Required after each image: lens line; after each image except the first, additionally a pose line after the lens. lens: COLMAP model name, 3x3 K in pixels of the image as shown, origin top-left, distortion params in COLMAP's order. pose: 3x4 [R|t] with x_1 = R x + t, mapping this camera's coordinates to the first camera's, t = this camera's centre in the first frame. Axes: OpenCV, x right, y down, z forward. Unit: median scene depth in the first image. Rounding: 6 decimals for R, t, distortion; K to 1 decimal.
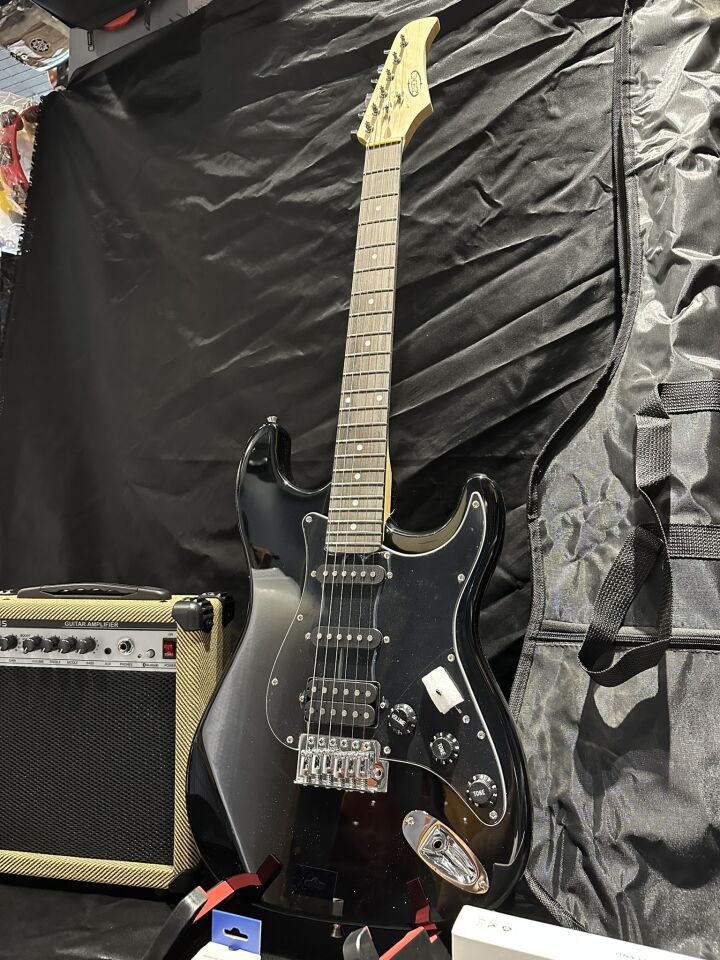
lens RADIAL K [[694.8, 0, 354.8], [0, 694.8, 474.9], [0, 0, 1]] dist [-0.008204, -0.019295]
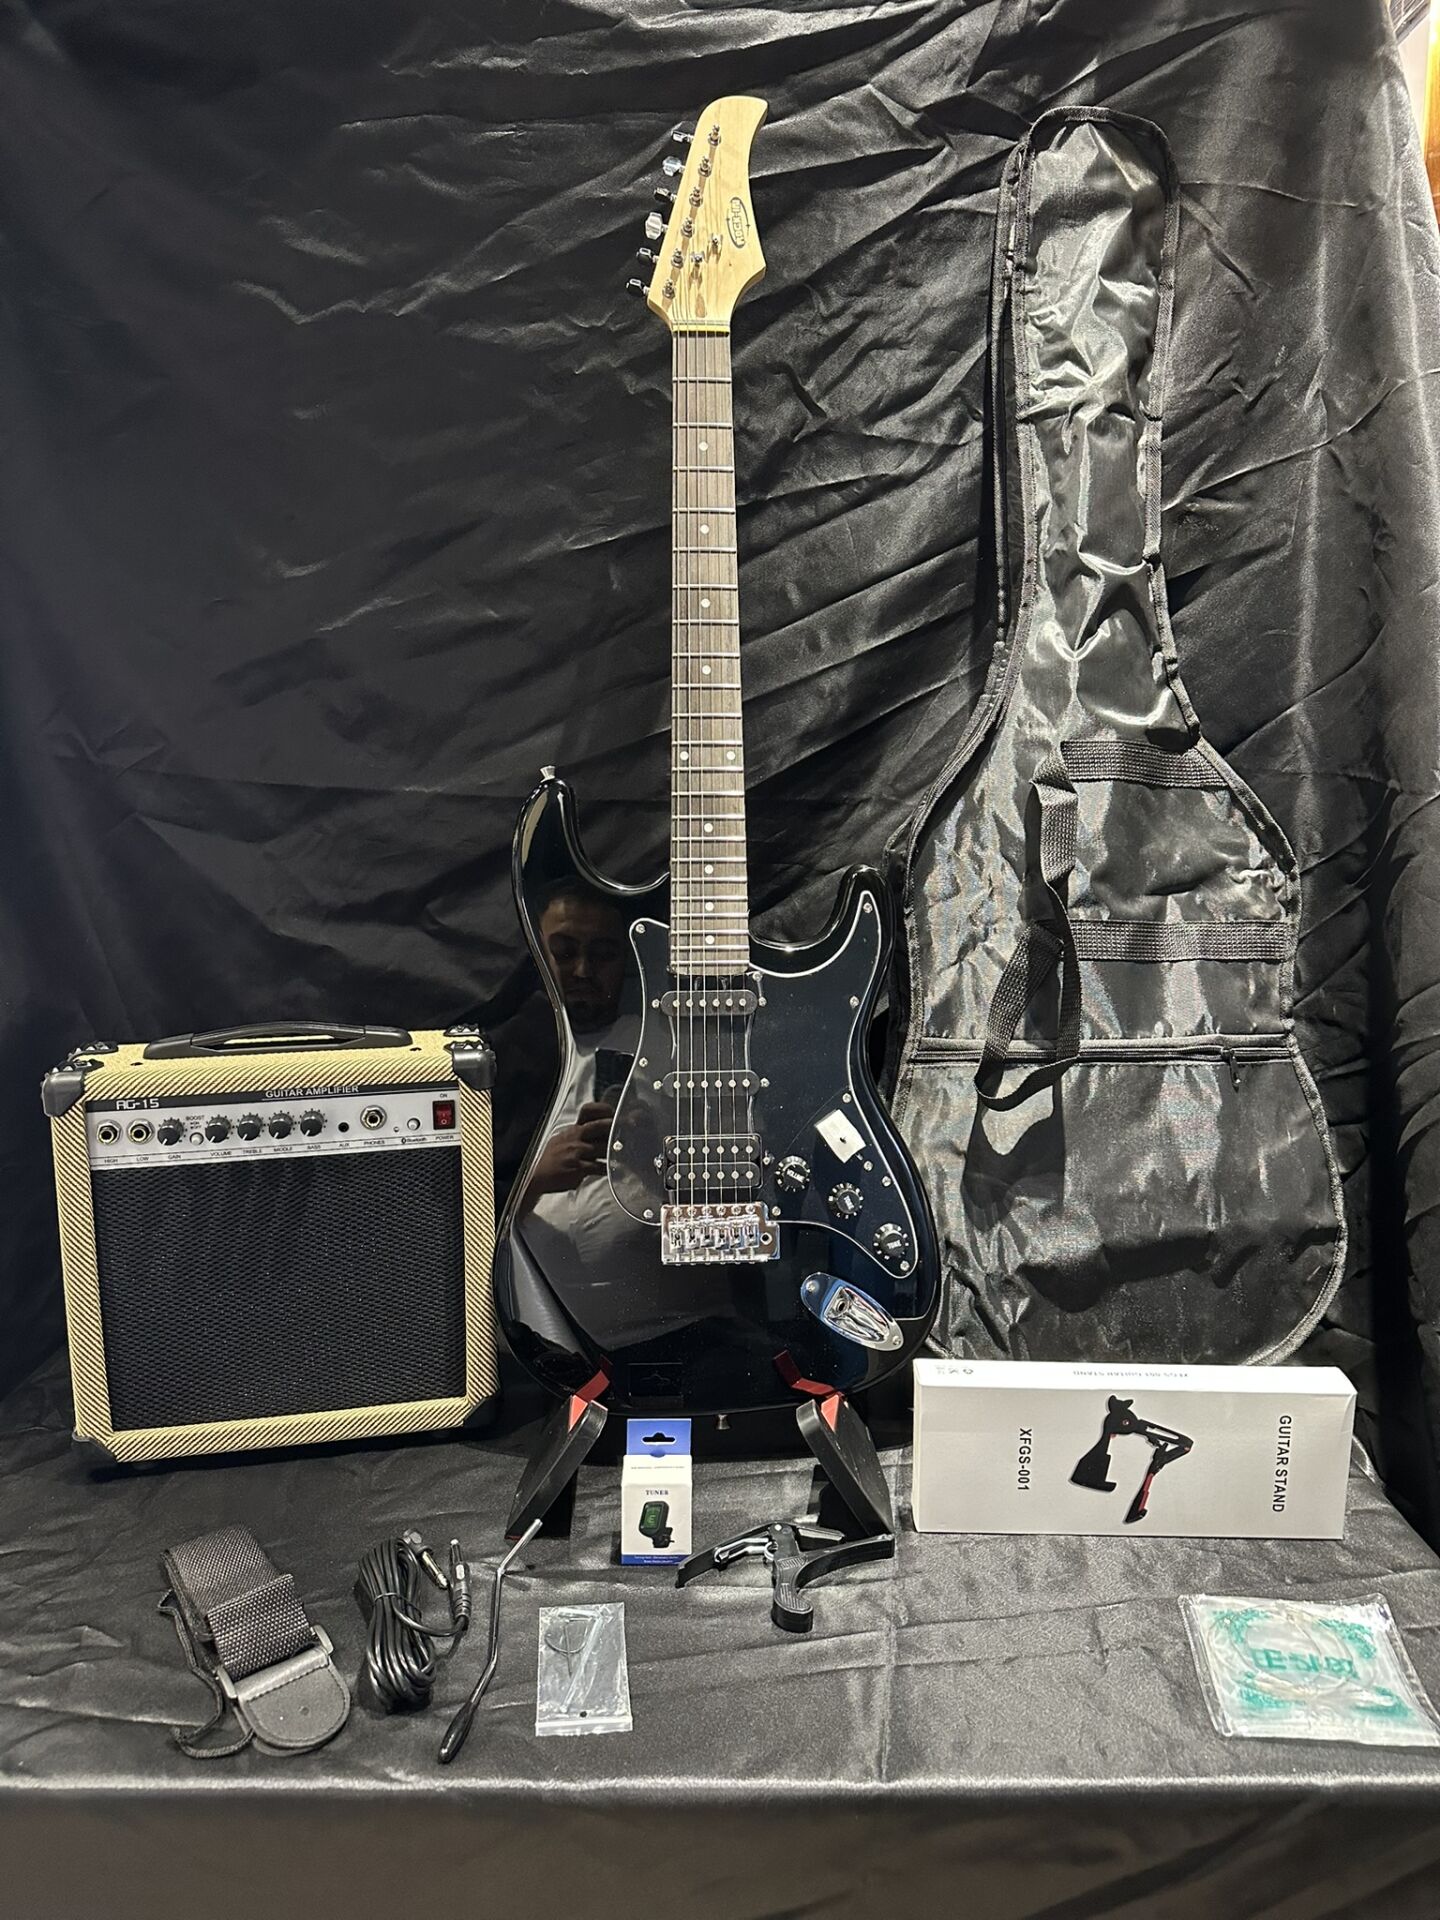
lens RADIAL K [[1389.6, 0, 731.0], [0, 1389.6, 974.9], [0, 0, 1]] dist [-0.008204, -0.019295]
pose [[0.918053, -0.062946, 0.391428, -0.430705], [-0.030826, 0.972993, 0.228766, -0.172945], [-0.395257, -0.222085, 0.891320, -0.263828]]
